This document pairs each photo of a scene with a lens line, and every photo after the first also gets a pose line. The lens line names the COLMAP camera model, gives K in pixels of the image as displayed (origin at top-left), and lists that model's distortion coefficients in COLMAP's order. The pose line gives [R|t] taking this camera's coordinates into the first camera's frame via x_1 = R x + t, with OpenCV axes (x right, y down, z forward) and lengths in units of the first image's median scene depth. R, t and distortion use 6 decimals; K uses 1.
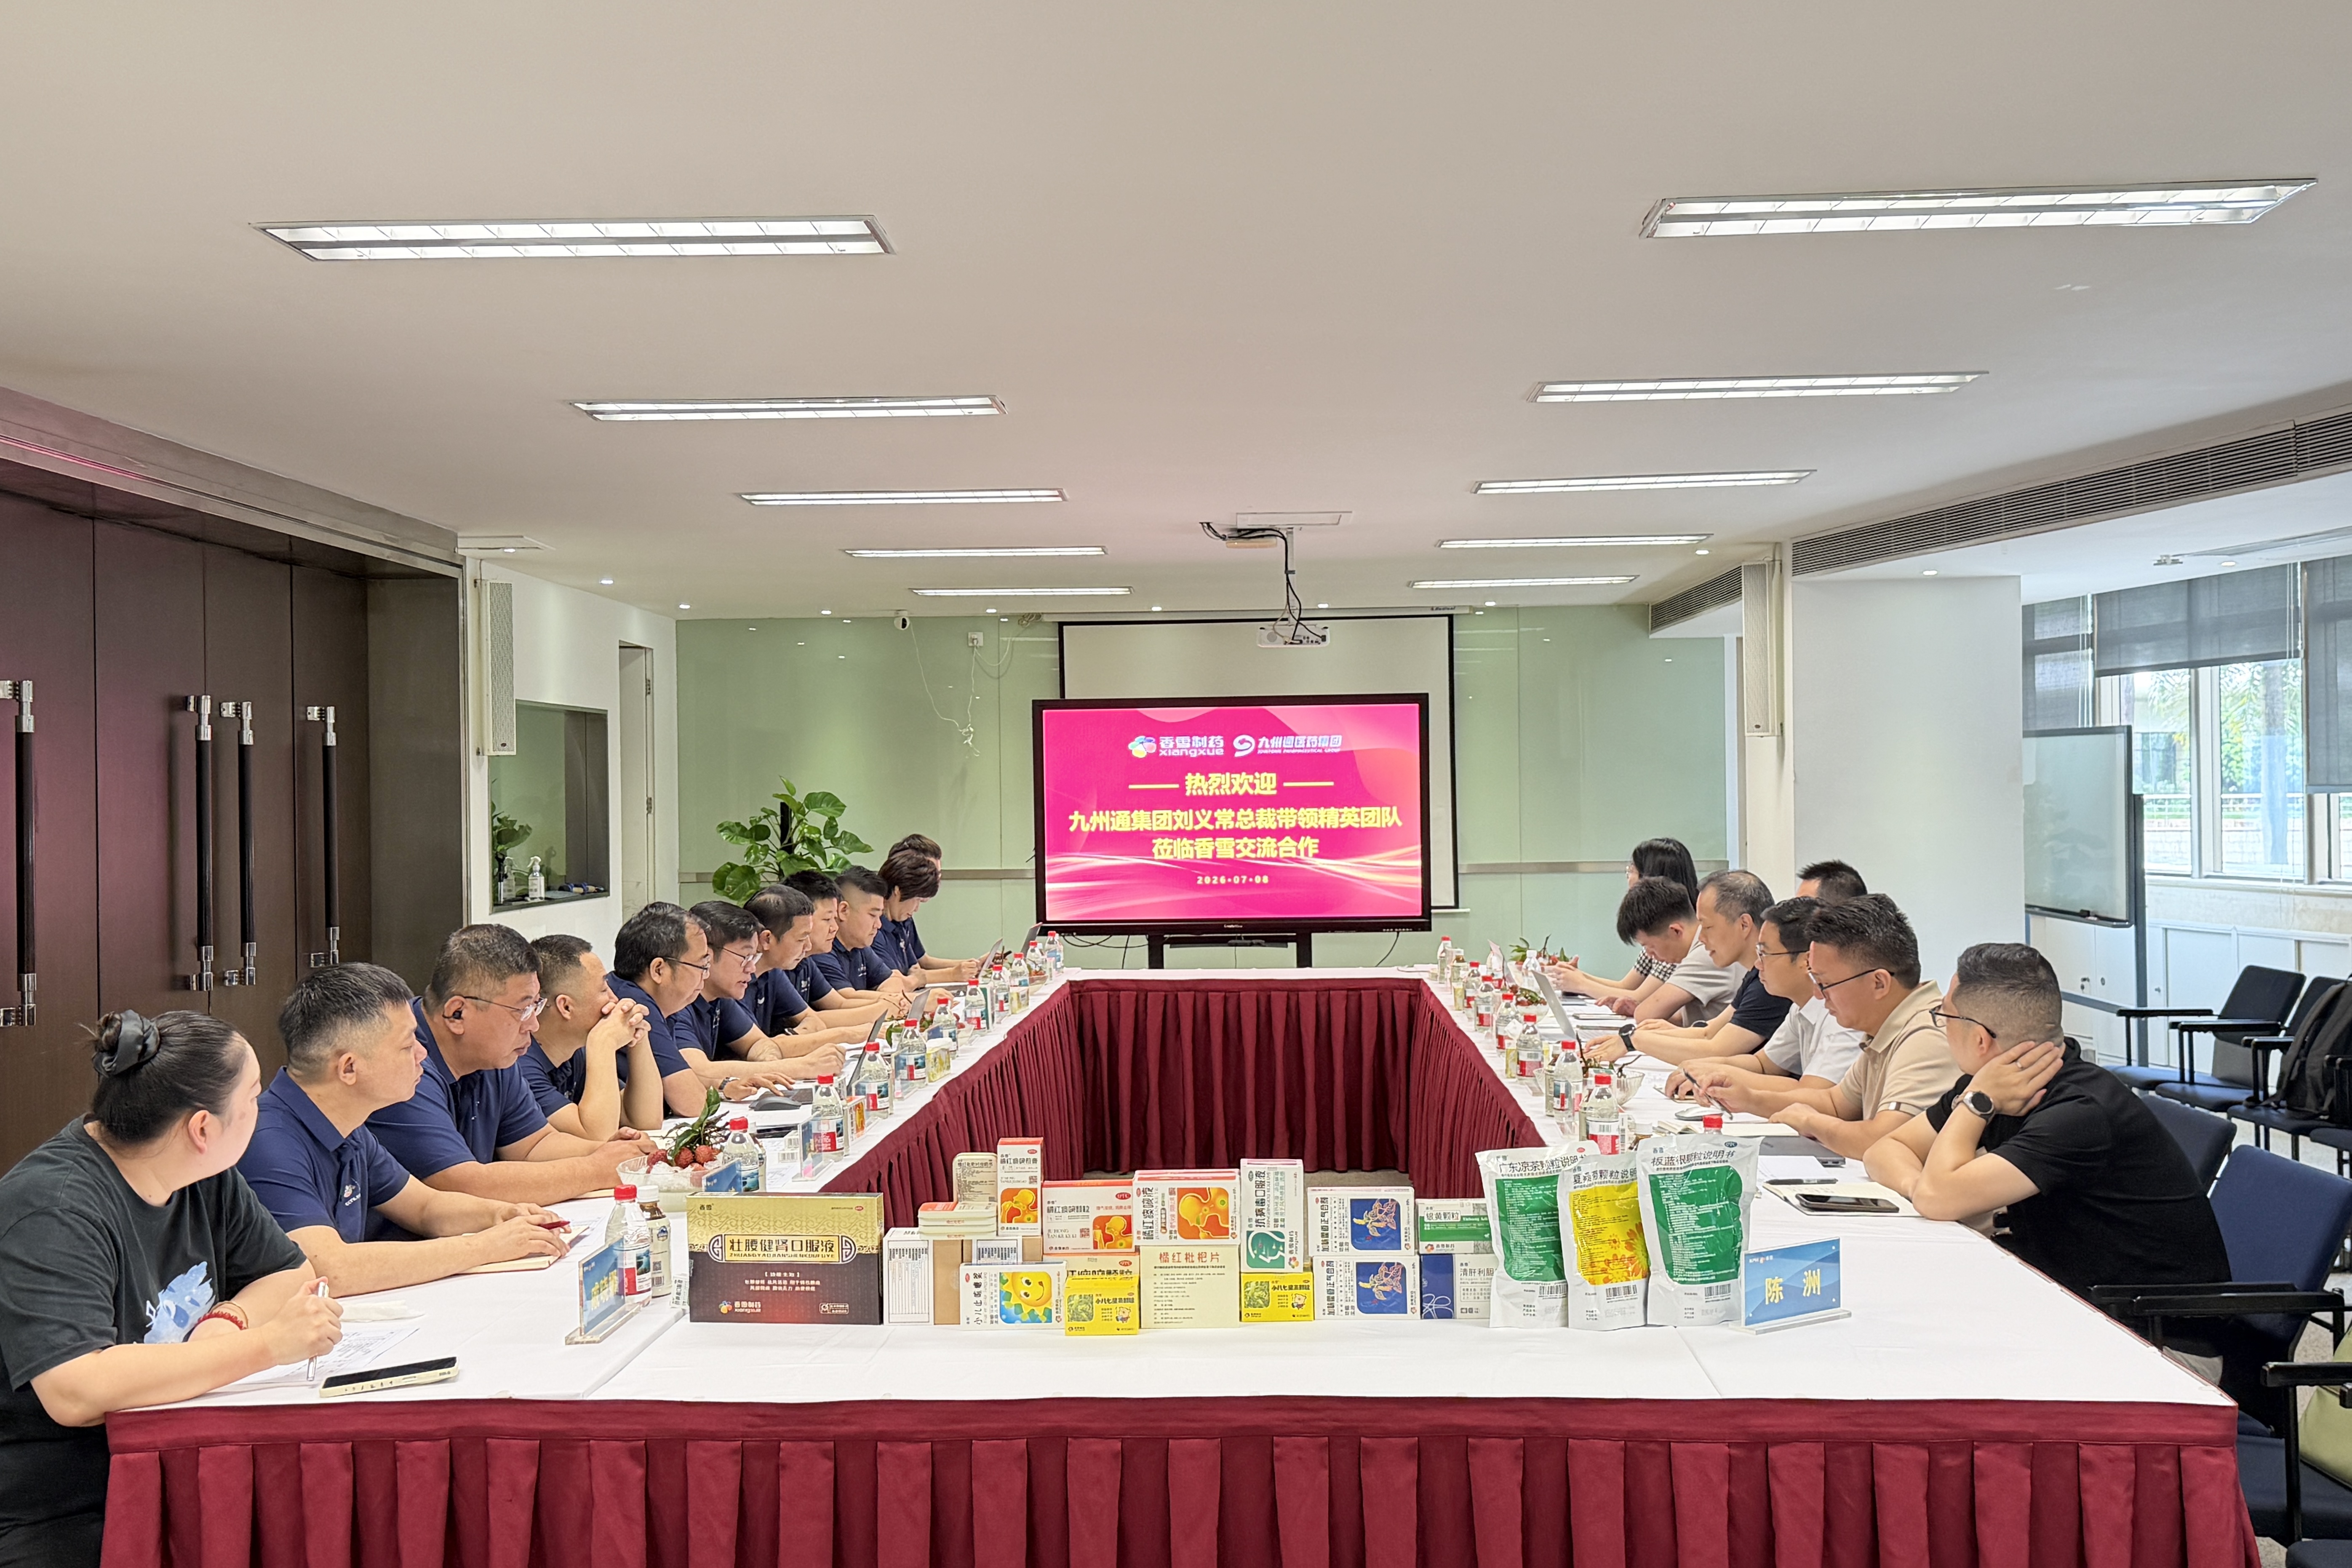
lens RADIAL K [[2465.3, 0, 1145.6], [0, 2465.3, 819.8], [0, 0, 1]] dist [0.206246, -0.569556]
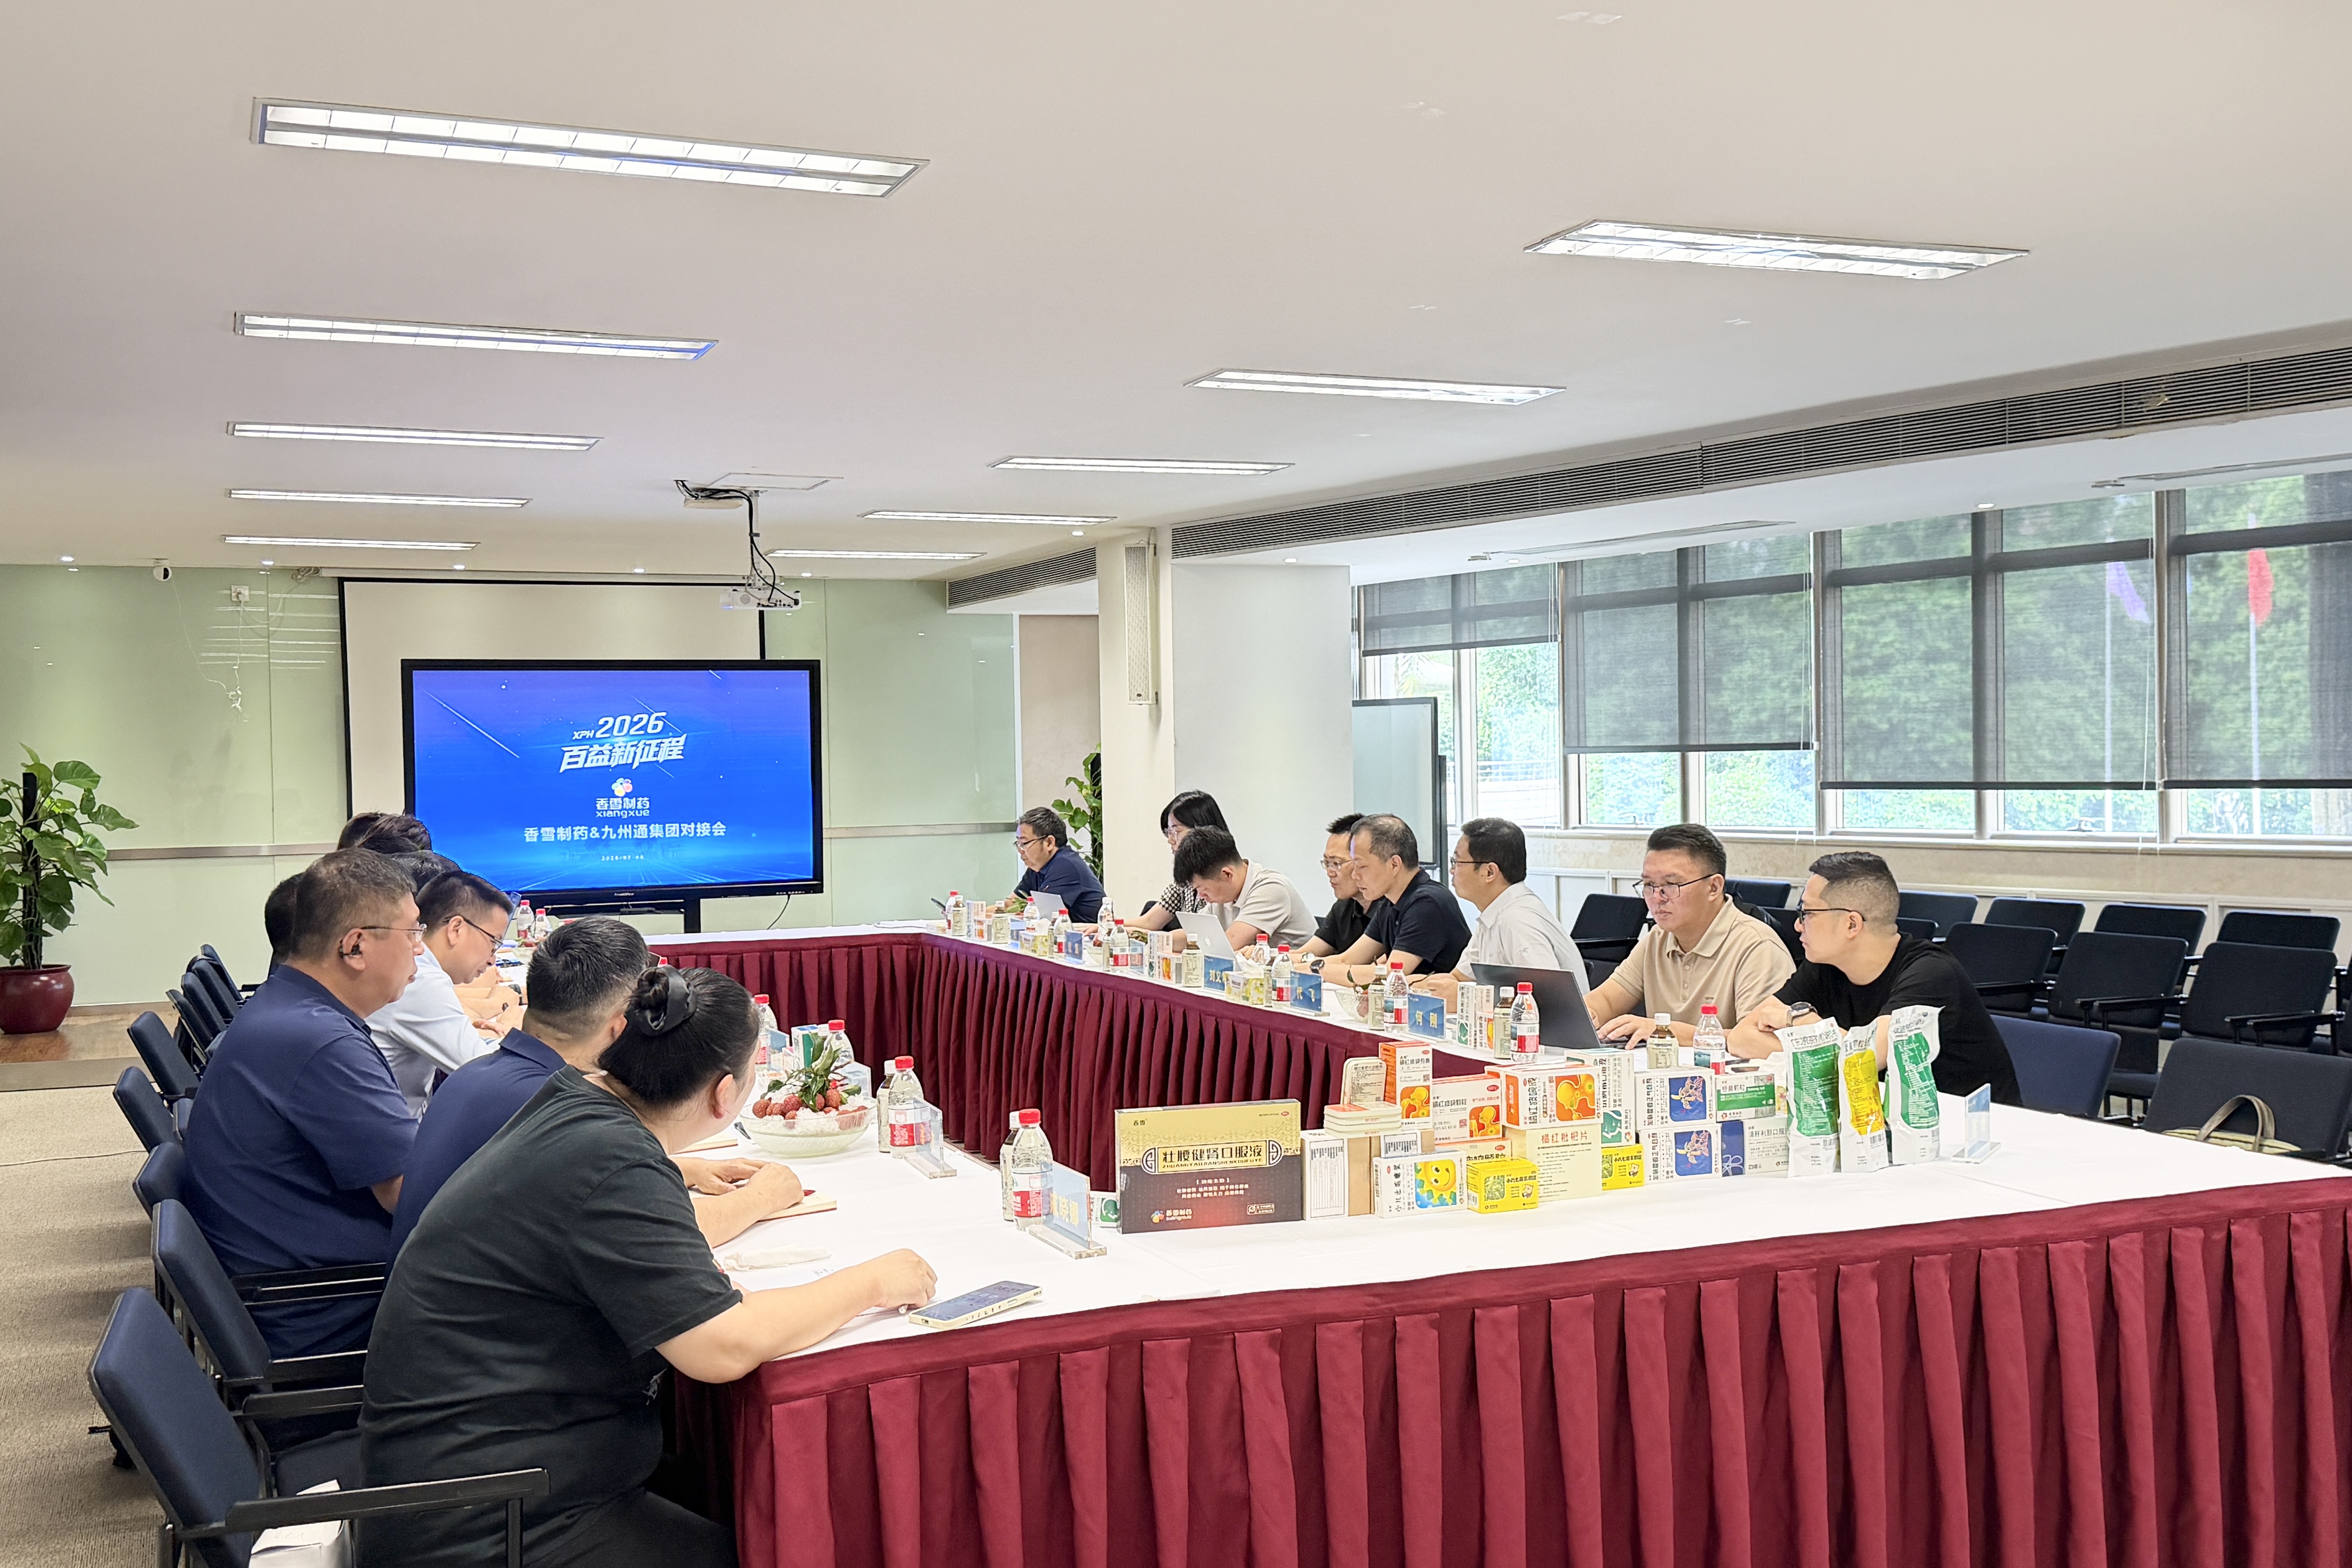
lens RADIAL K [[2465.3, 0, 1145.6], [0, 2465.3, 819.8], [0, 0, 1]] dist [0.206246, -0.569556]
pose [[0.896440, -0.013742, 0.442951, -0.641186], [0.010780, 0.999900, 0.009203, 0.019798], [-0.443033, -0.003475, 0.896498, 0.072906]]
